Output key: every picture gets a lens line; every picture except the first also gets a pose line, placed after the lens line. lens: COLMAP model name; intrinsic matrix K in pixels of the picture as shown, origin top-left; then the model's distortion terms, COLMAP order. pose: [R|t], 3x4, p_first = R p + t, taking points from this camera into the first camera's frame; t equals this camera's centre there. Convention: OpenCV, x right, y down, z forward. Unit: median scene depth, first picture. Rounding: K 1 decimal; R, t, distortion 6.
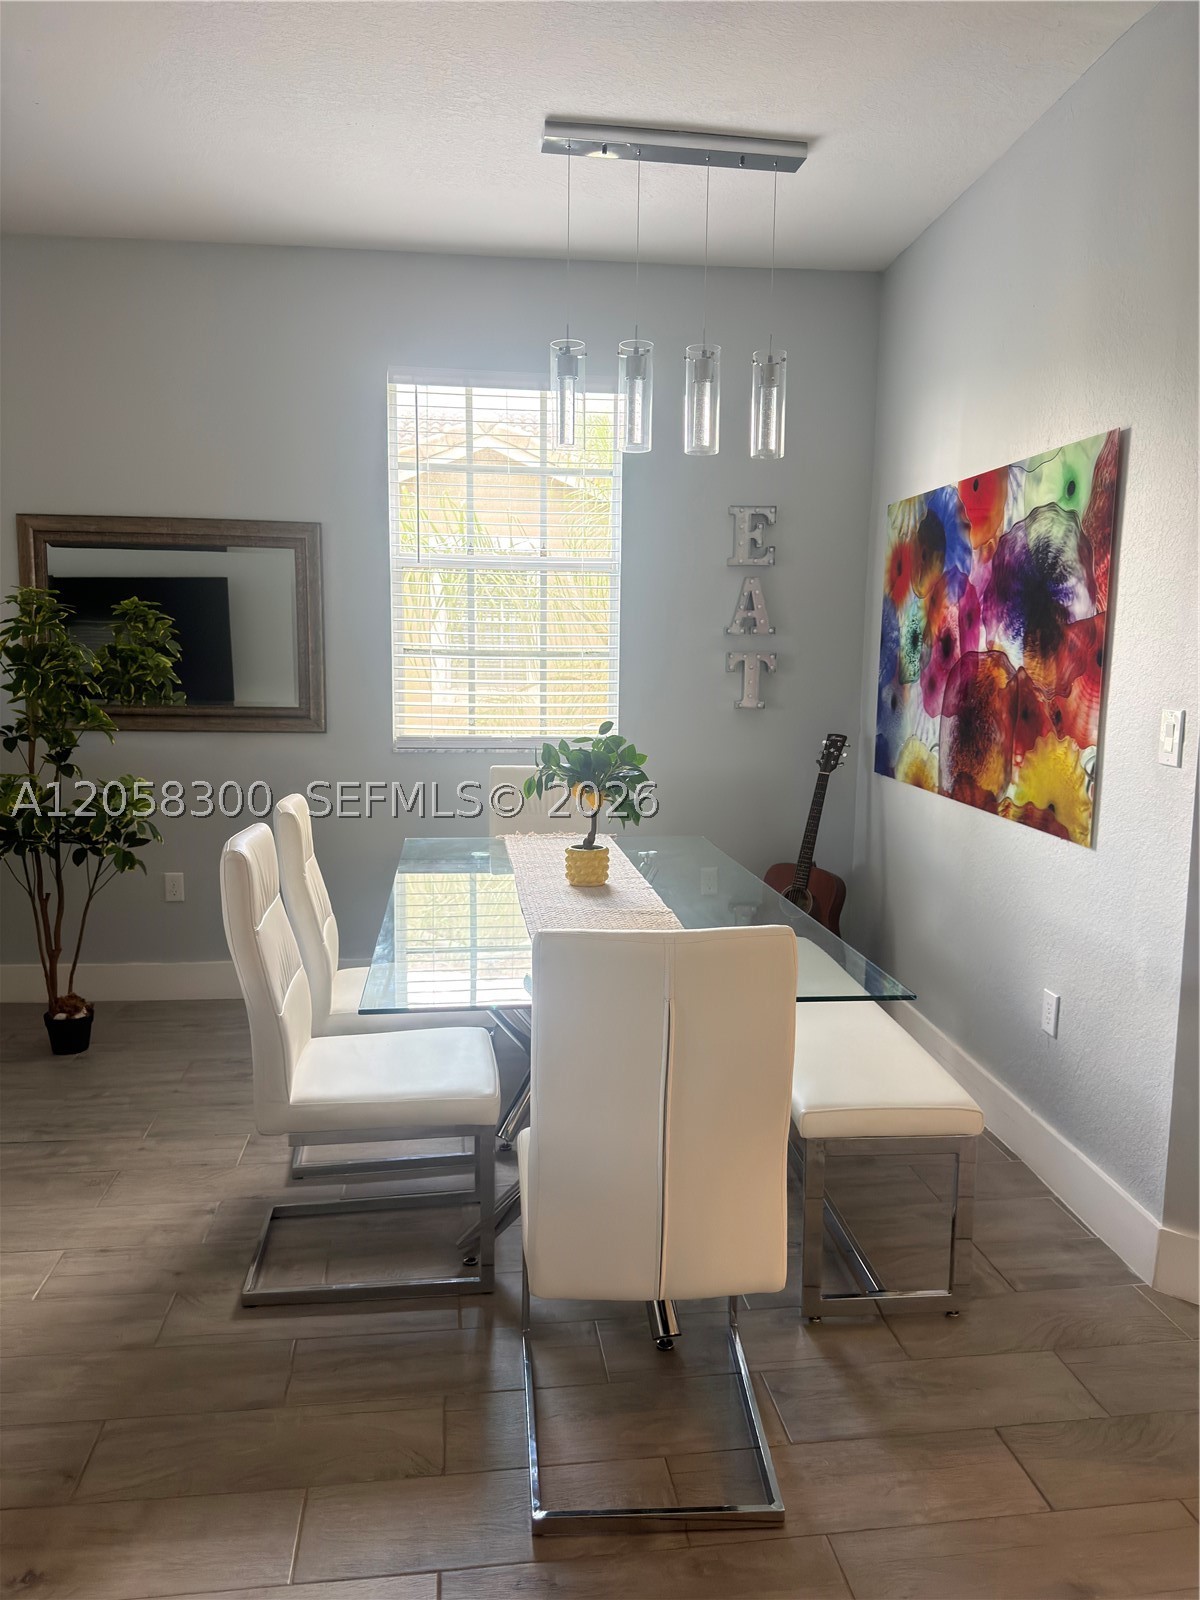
lens RADIAL K [[1150.8, 0, 592.3], [0, 1150.8, 813.6], [0, 0, 1]] dist [0.039107, -0.047885]
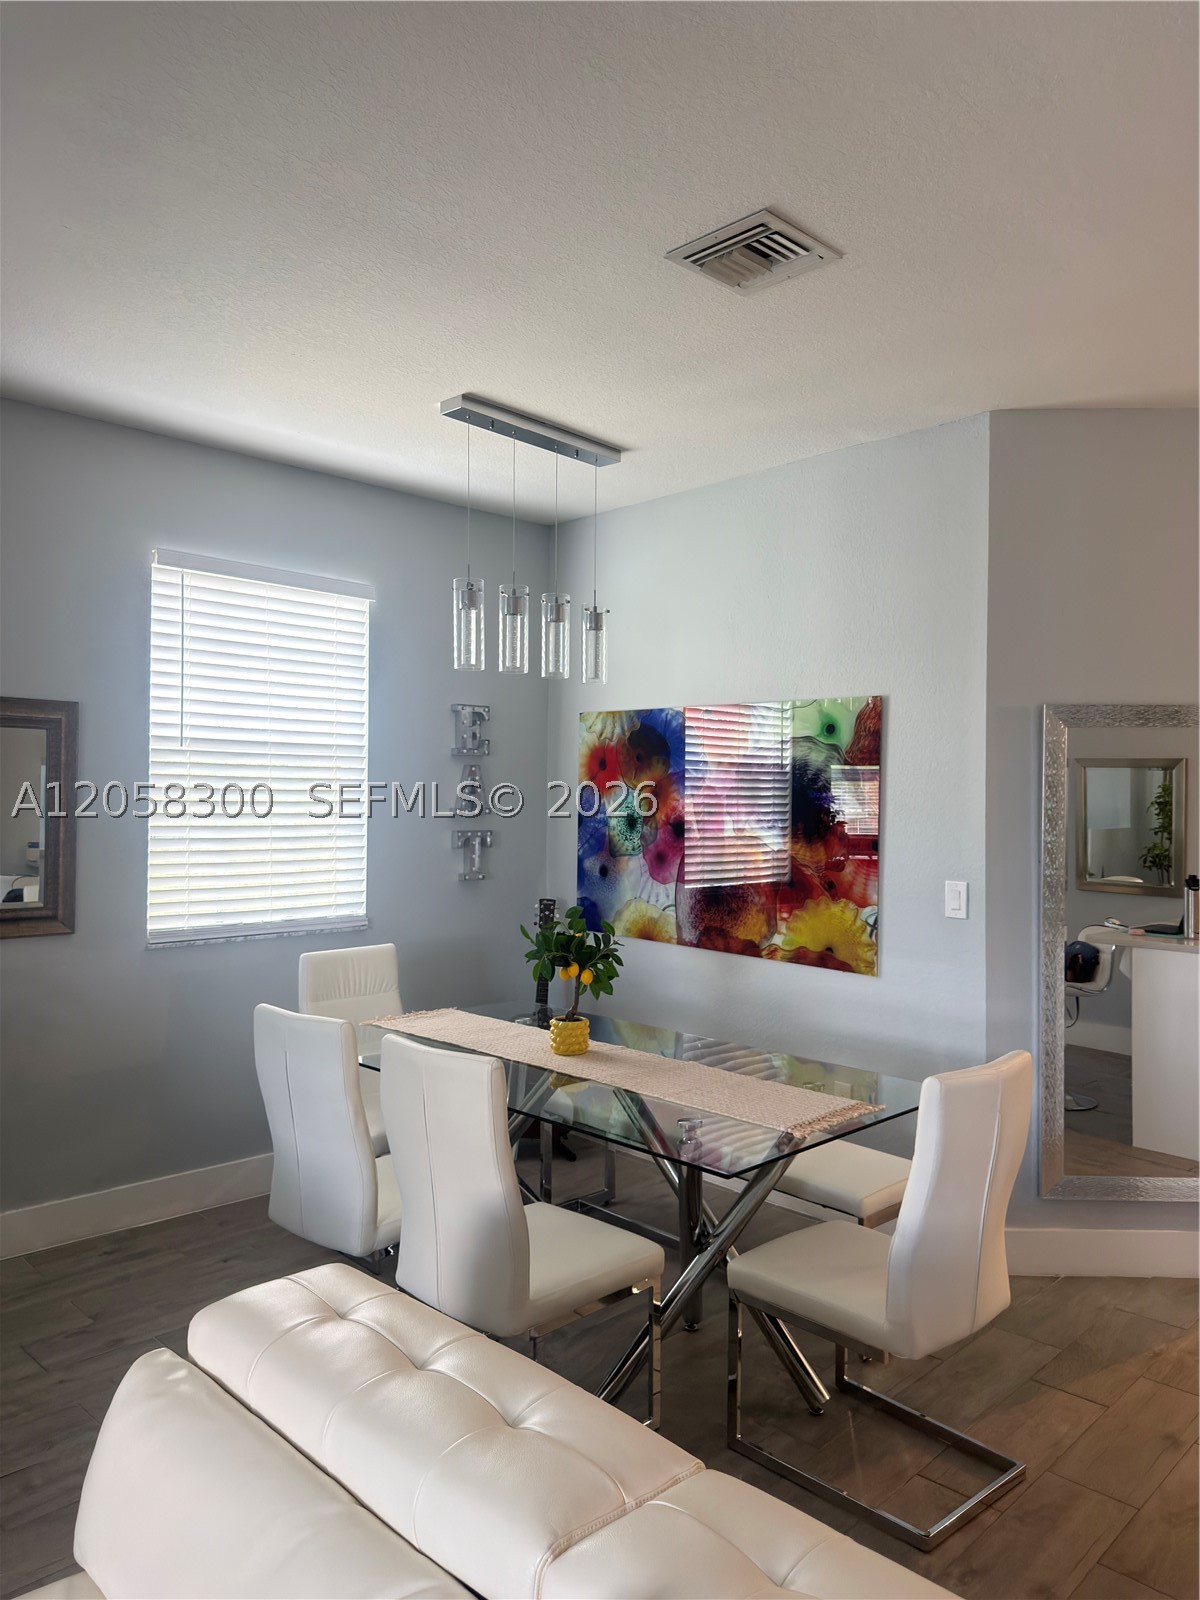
lens RADIAL K [[1150.8, 0, 591.8], [0, 1150.8, 794.6], [0, 0, 1]] dist [0.039107, -0.047885]
pose [[0.779095, -0.003501, 0.626897, -0.625054], [0.085697, 0.991192, -0.100967, -0.066679], [-0.621022, 0.132386, 0.772532, 0.063952]]
